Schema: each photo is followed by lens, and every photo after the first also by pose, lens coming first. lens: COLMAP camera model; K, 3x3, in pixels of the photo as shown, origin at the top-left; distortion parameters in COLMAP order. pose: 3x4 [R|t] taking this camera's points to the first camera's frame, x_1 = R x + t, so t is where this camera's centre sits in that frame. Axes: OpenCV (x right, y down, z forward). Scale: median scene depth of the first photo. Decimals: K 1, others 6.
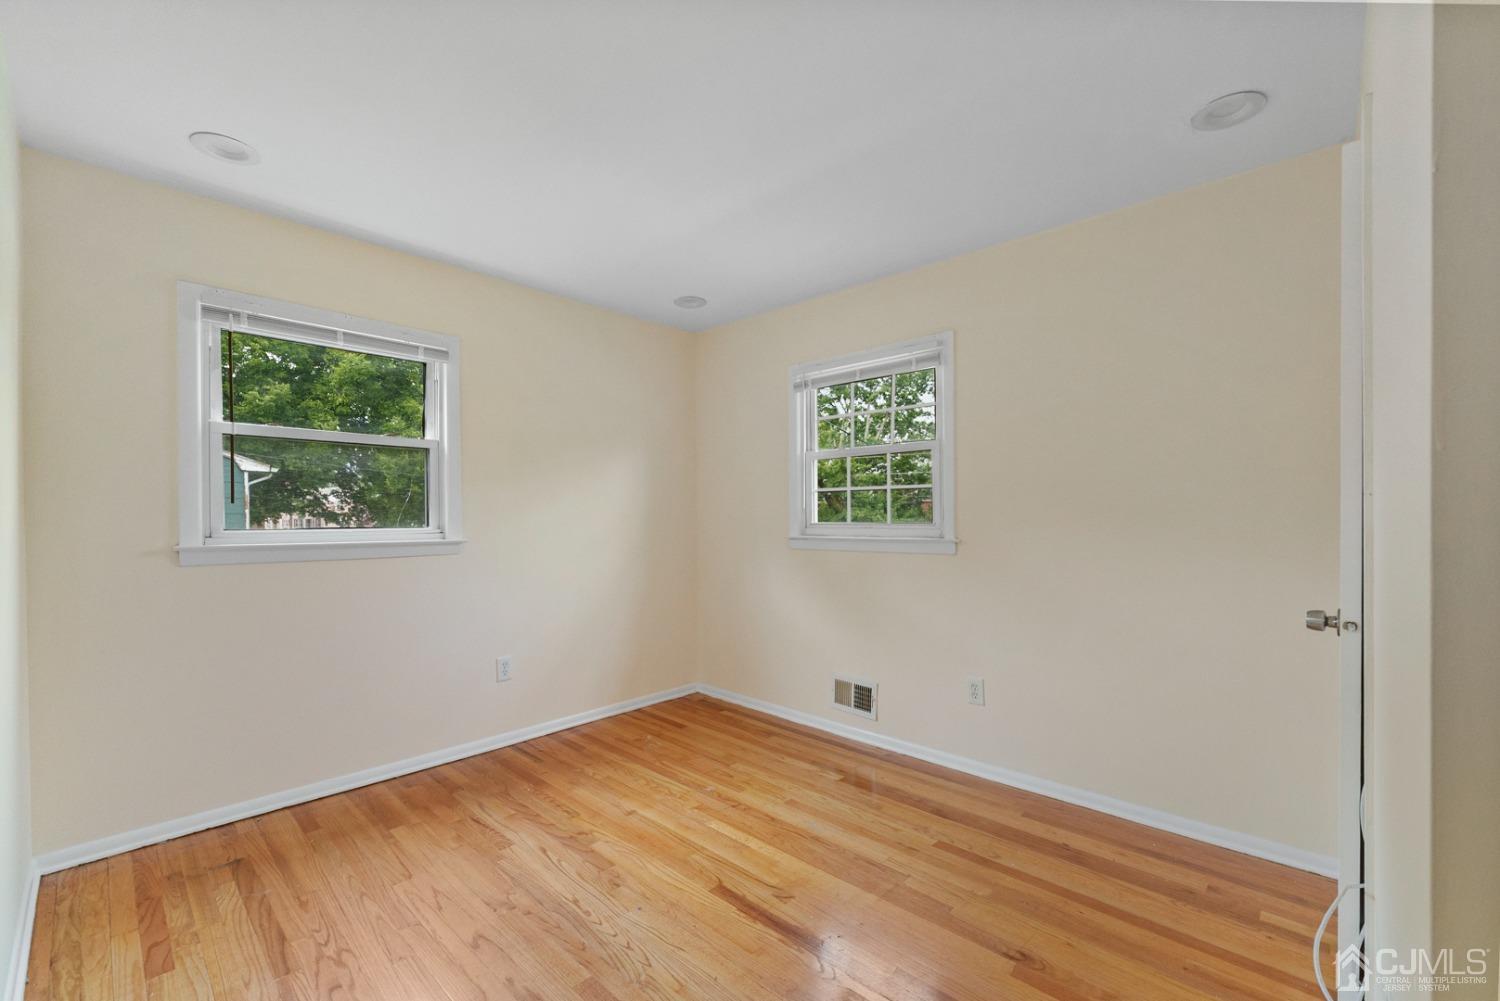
lens RADIAL K [[611.9, 0, 750.1], [0, 611.9, 499.3], [0, 0, 1]] dist [-0.000029, -0.000188]
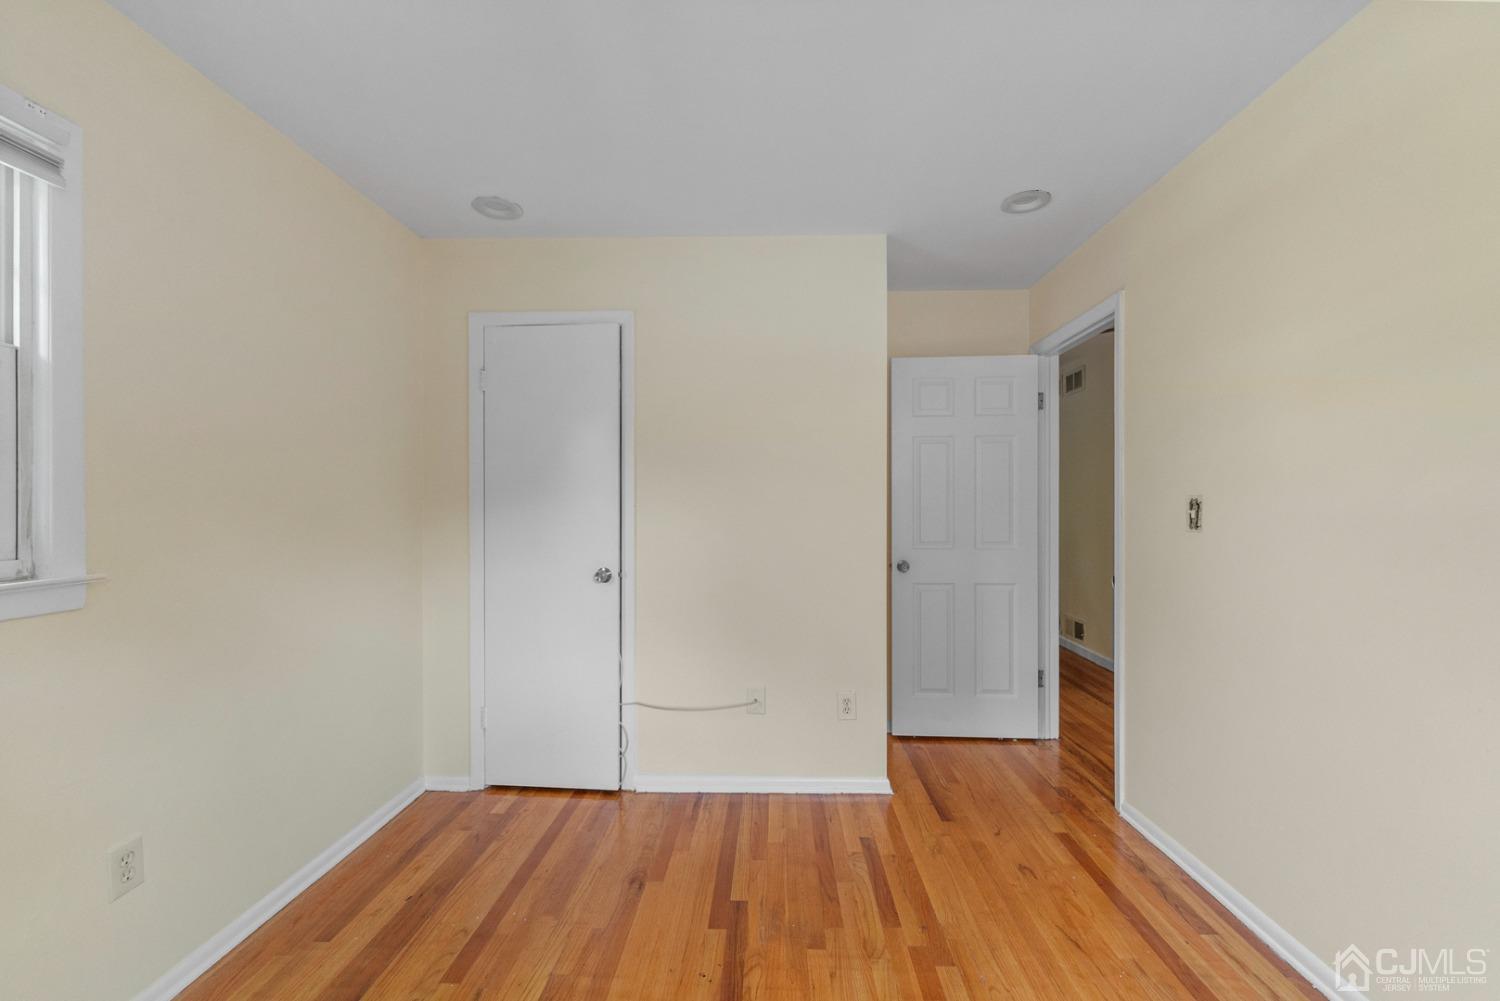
lens RADIAL K [[611.9, 0, 750.1], [0, 611.9, 499.3], [0, 0, 1]] dist [-0.000029, -0.000188]
pose [[-0.640740, 0.019719, 0.767504, -0.523392], [-0.008827, 0.999415, -0.033047, 0.026000], [-0.767707, -0.027949, -0.640191, 1.332087]]
